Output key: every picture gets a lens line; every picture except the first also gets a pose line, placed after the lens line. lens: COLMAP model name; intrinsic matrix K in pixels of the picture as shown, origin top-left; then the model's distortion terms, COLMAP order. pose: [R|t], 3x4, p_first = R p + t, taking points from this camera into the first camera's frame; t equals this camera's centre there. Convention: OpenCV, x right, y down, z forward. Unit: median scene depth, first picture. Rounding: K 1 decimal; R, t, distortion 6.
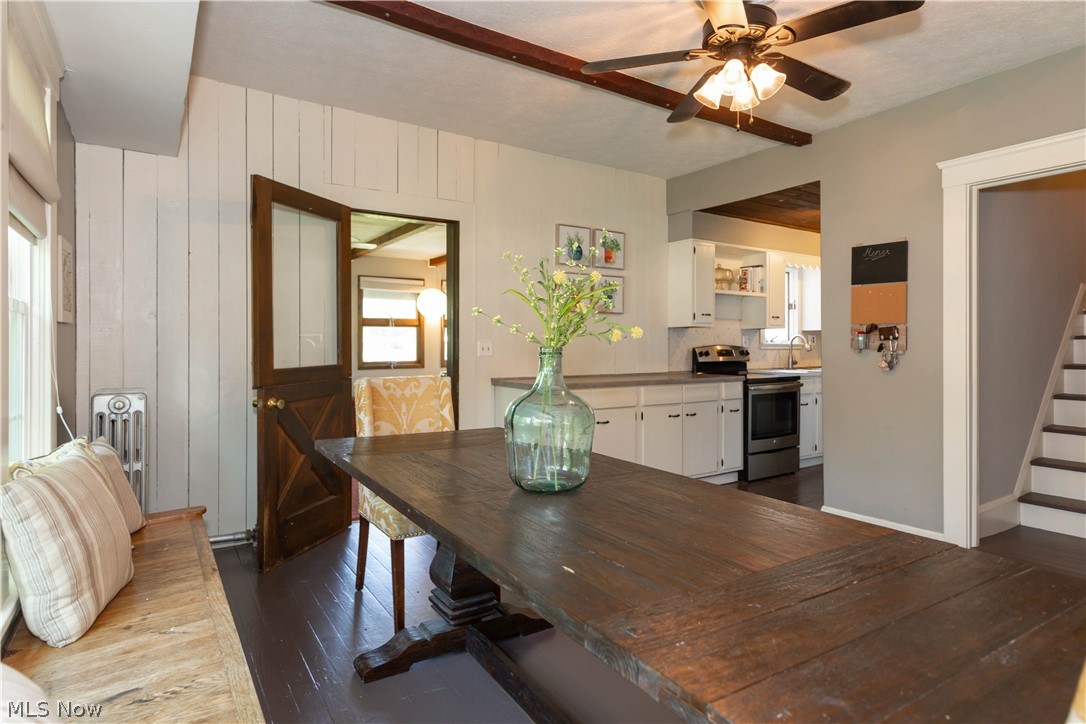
lens RADIAL K [[591.8, 0, 529.6], [0, 591.8, 346.7], [0, 0, 1]] dist [-0.000060, -0.000196]
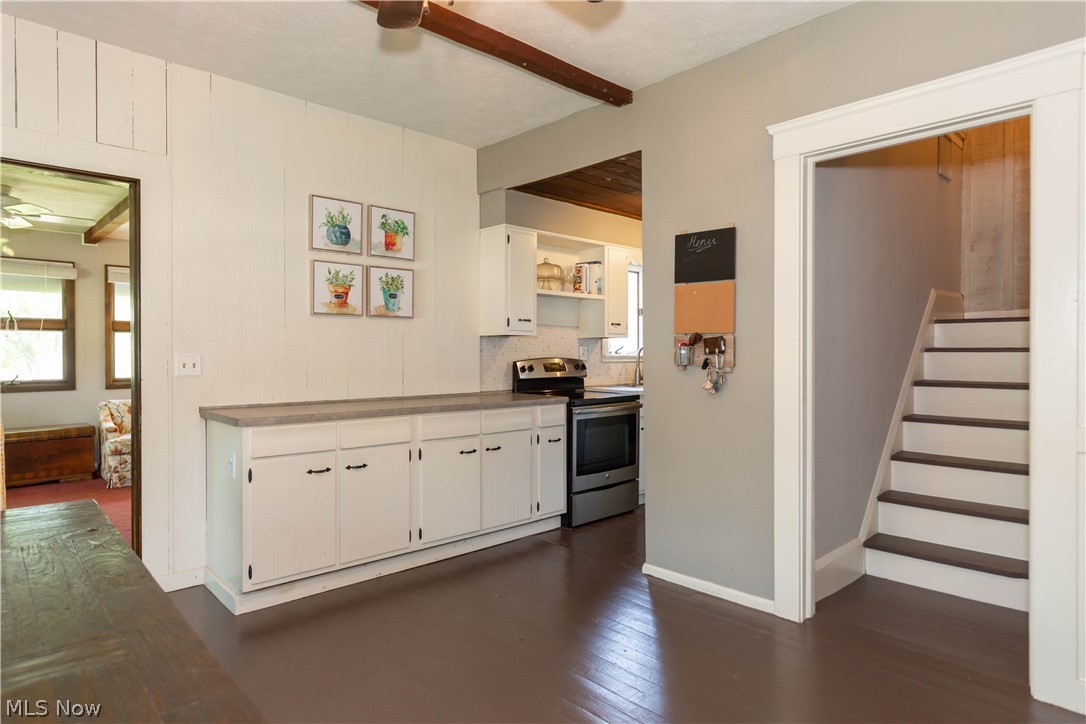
lens RADIAL K [[621.6, 0, 544.0], [0, 621.6, 359.1], [0, 0, 1]] dist [0.006371, 0.002154]
pose [[0.983413, -0.001818, 0.181374, 0.189650], [0.000560, 0.999975, 0.006985, -0.008326], [-0.181382, -0.006767, 0.983389, 0.186162]]
